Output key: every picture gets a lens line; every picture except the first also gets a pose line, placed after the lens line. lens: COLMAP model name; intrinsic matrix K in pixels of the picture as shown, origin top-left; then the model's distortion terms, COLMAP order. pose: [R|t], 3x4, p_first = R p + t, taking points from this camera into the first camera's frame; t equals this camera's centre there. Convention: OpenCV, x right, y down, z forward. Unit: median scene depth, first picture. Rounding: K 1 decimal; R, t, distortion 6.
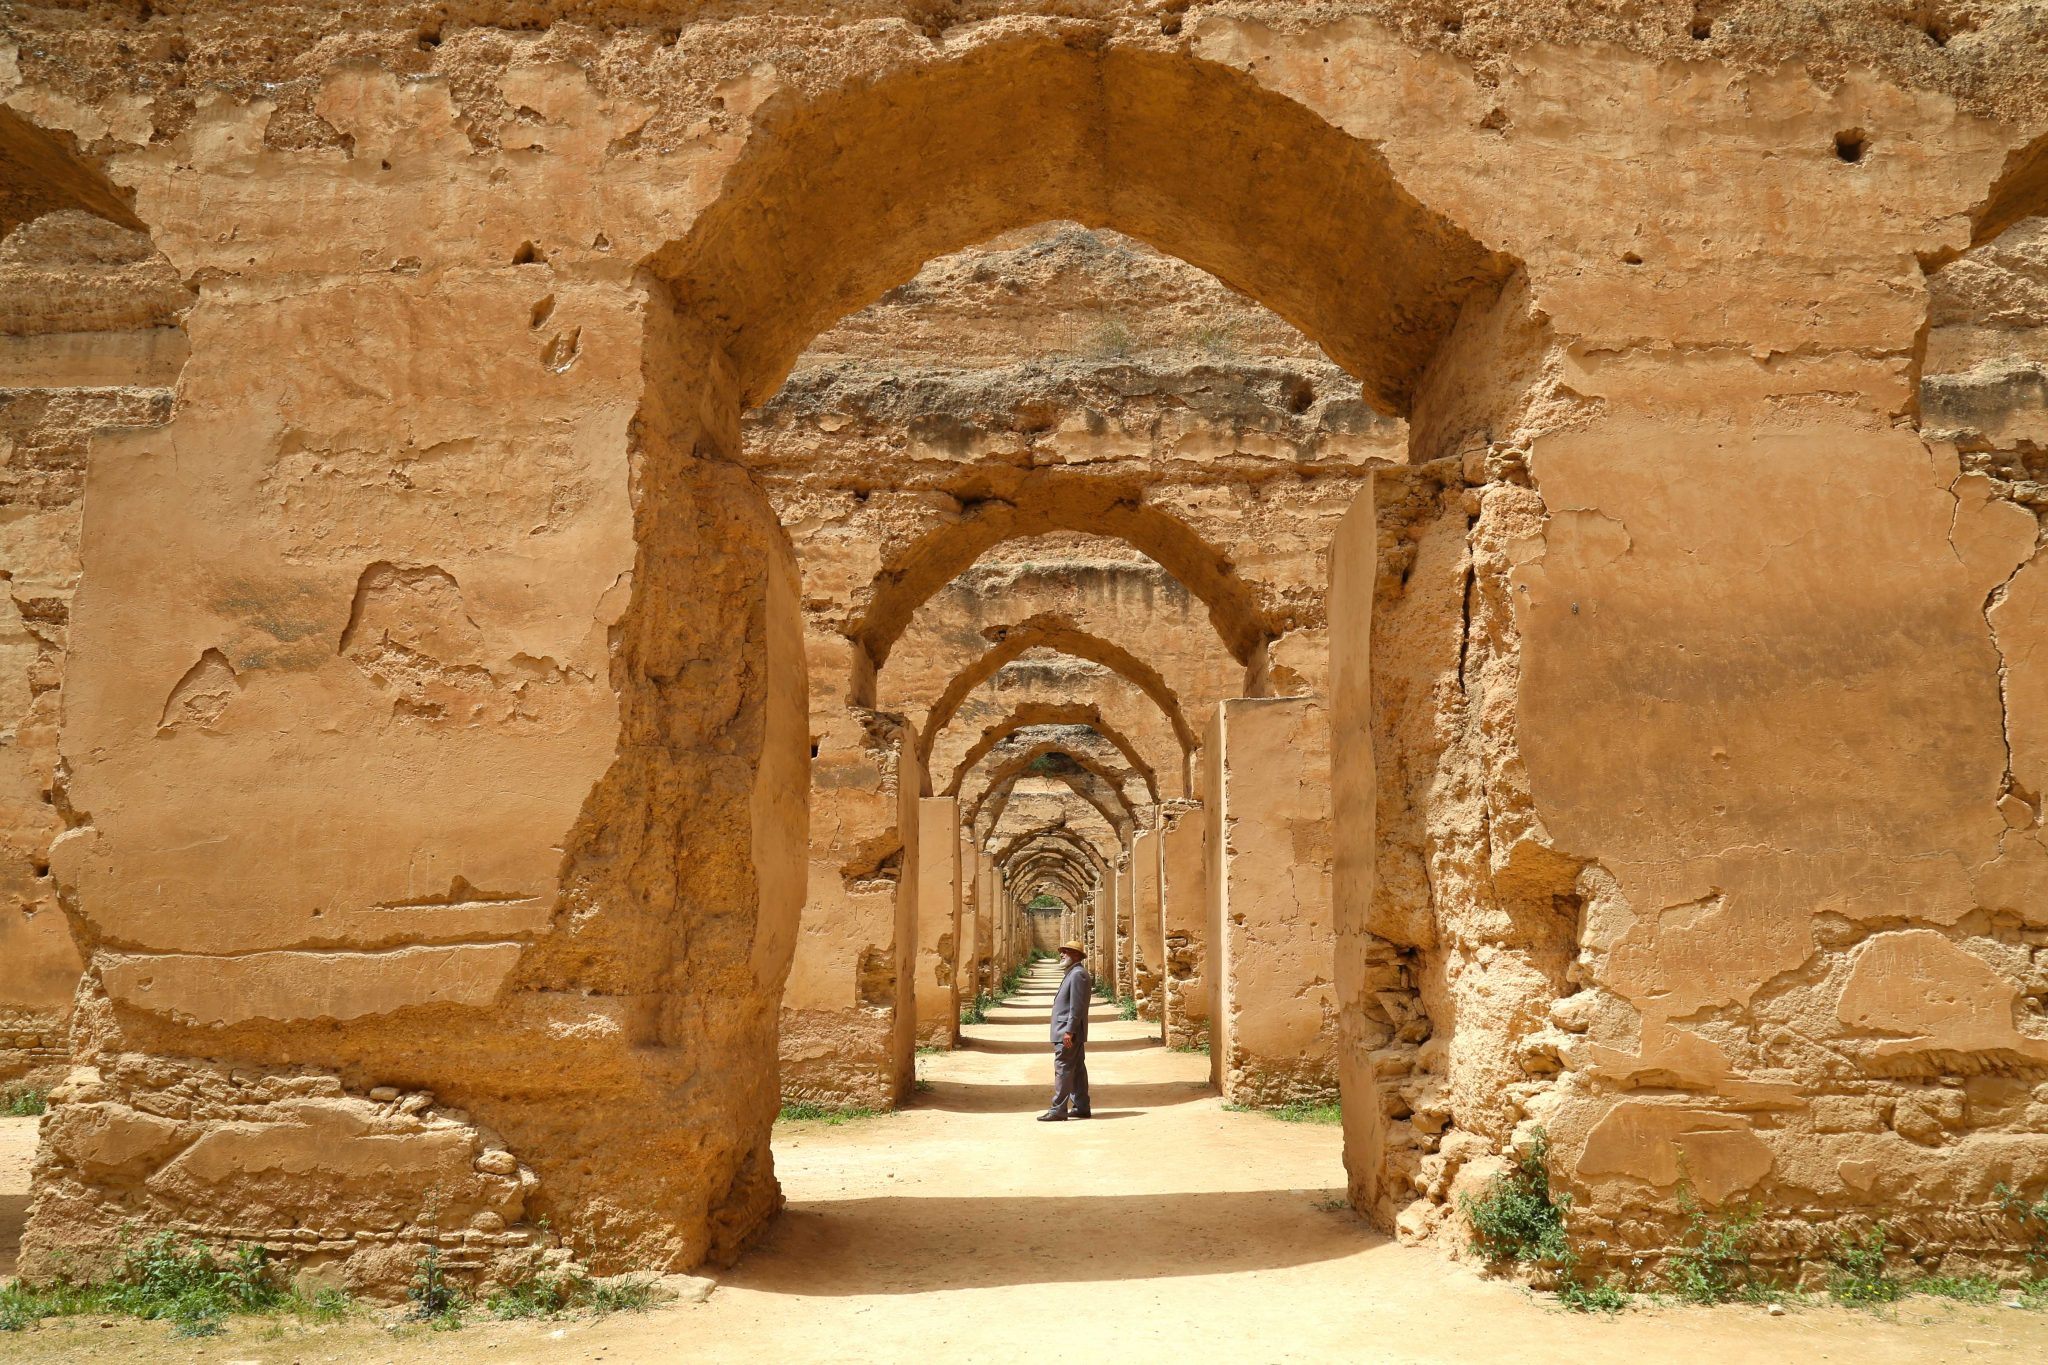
lens RADIAL K [[1441.7, 0, 1033.5], [0, 1441.7, 705.0], [0, 0, 1]] dist [-0.117679, 0.072309]
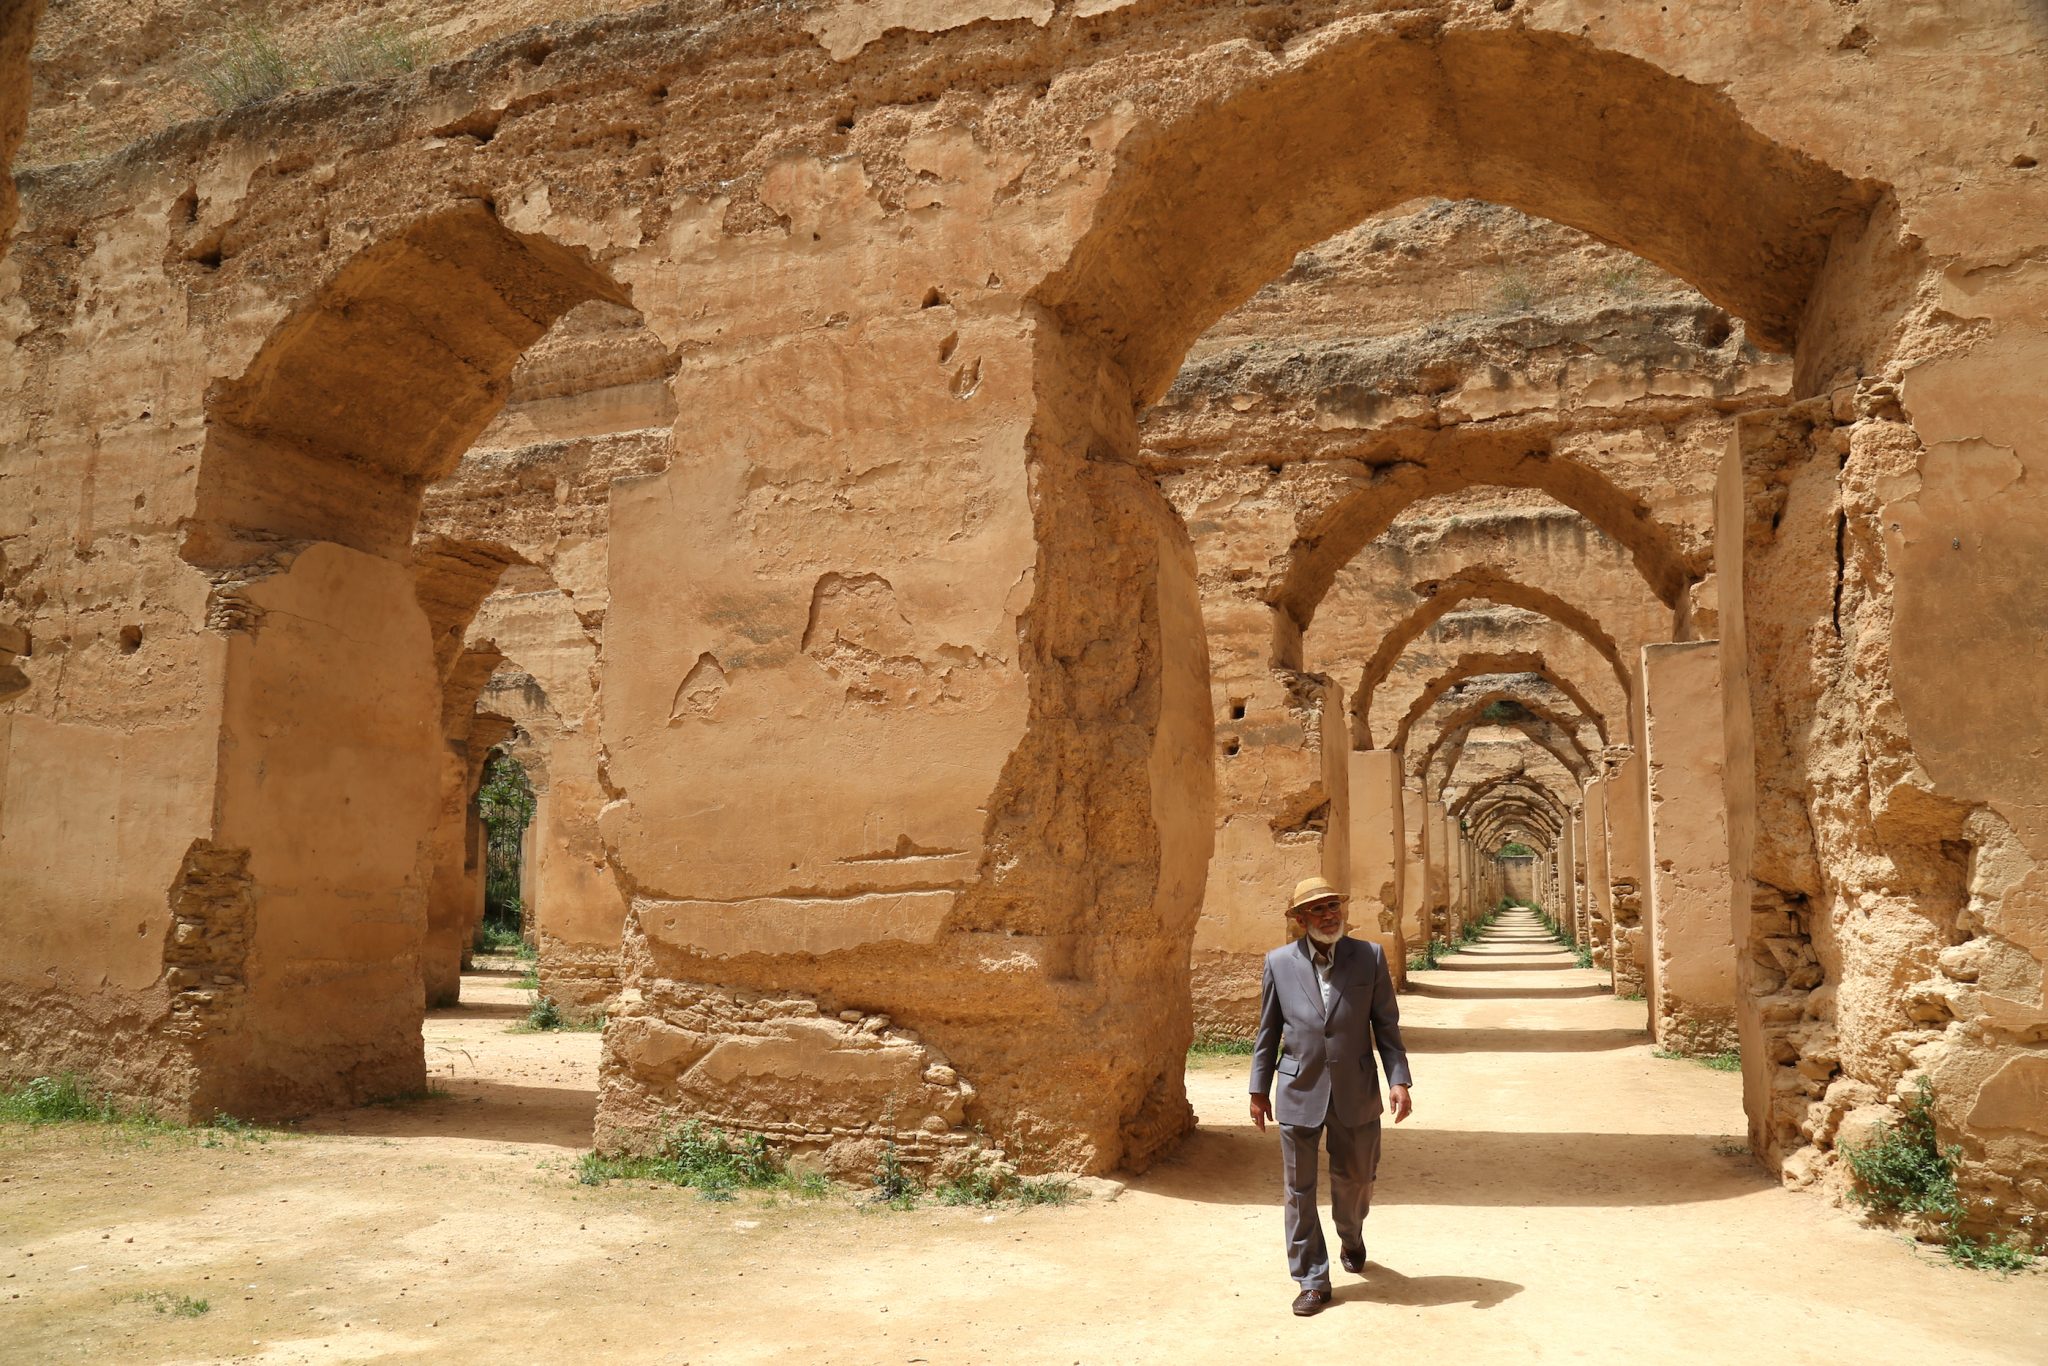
lens RADIAL K [[1400.4, 0, 1034.1], [0, 1400.4, 704.7], [0, 0, 1]] dist [-0.118493, 0.073029]
pose [[0.946029, -0.037479, -0.321908, 0.075199], [0.047250, 0.998628, 0.022590, -0.008701], [0.320620, -0.036581, 0.946501, -0.066340]]
